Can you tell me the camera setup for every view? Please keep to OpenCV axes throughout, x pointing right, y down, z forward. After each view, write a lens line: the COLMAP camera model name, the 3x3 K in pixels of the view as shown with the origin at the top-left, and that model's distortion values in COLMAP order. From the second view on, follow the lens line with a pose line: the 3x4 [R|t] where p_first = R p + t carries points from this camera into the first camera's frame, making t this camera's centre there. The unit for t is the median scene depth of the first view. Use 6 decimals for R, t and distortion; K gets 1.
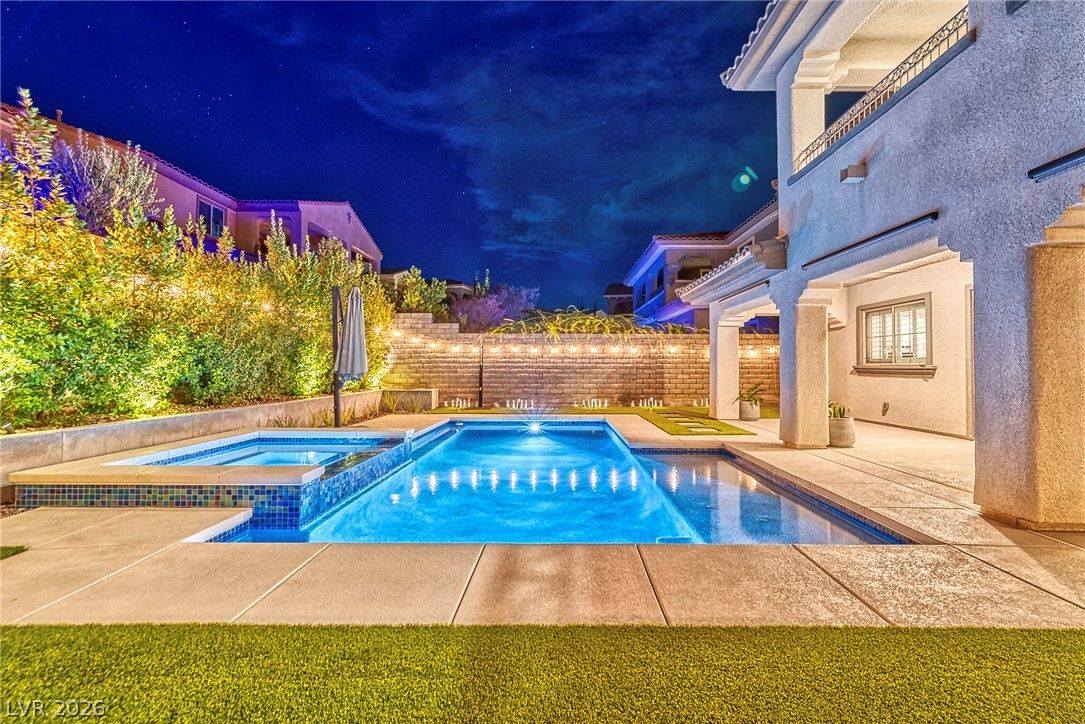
lens RADIAL K [[477.6, 0, 564.7], [0, 477.6, 356.4], [0, 0, 1]] dist [0.001535, -0.000034]
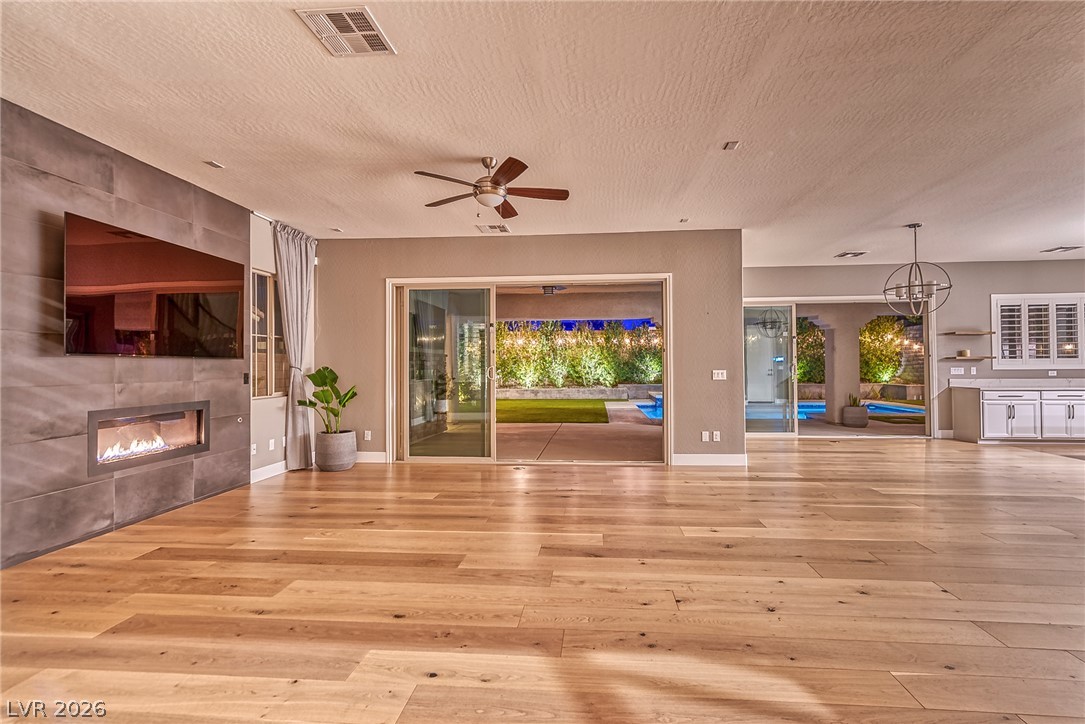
lens RADIAL K [[477.6, 0, 544.2], [0, 477.6, 357.3], [0, 0, 1]] dist [0.001535, -0.000034]
pose [[-0.115877, -0.017733, -0.993105, 1.080297], [0.030583, 0.999303, -0.021412, -0.008505], [0.992793, -0.032854, -0.115253, 0.152560]]
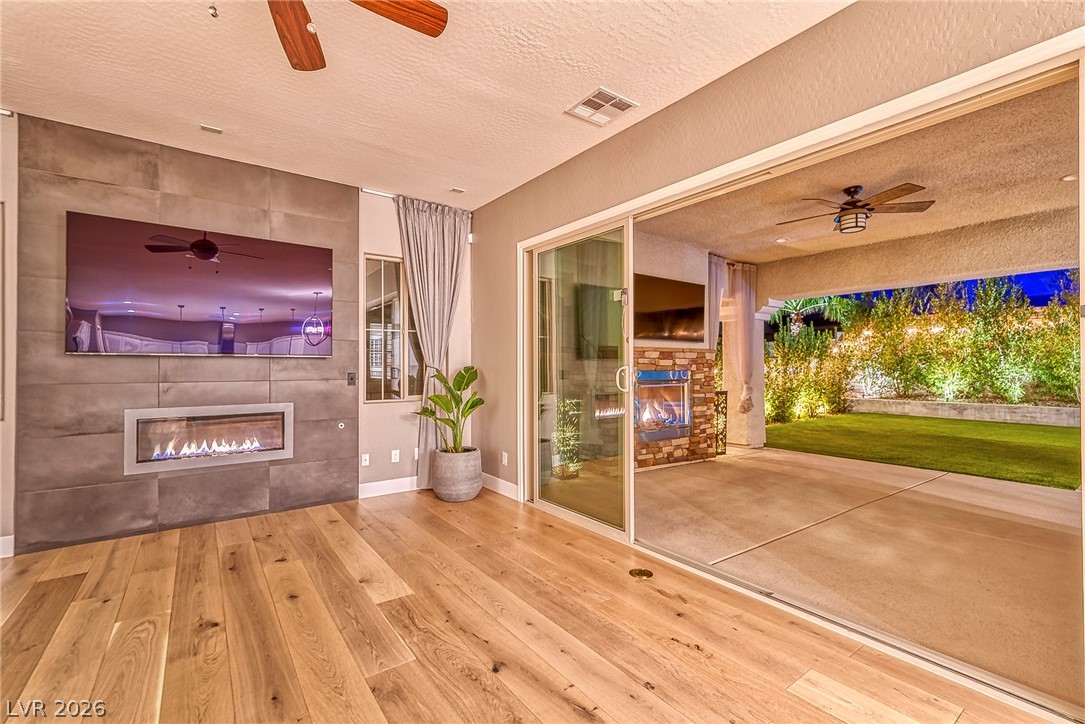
lens RADIAL K [[477.6, 0, 550.2], [0, 477.6, 360.7], [0, 0, 1]] dist [0.001535, -0.000034]
pose [[-0.801433, -0.007572, -0.598037, 0.831105], [0.014131, 0.999401, -0.031591, -0.007461], [0.597918, -0.033769, -0.800846, 0.222010]]
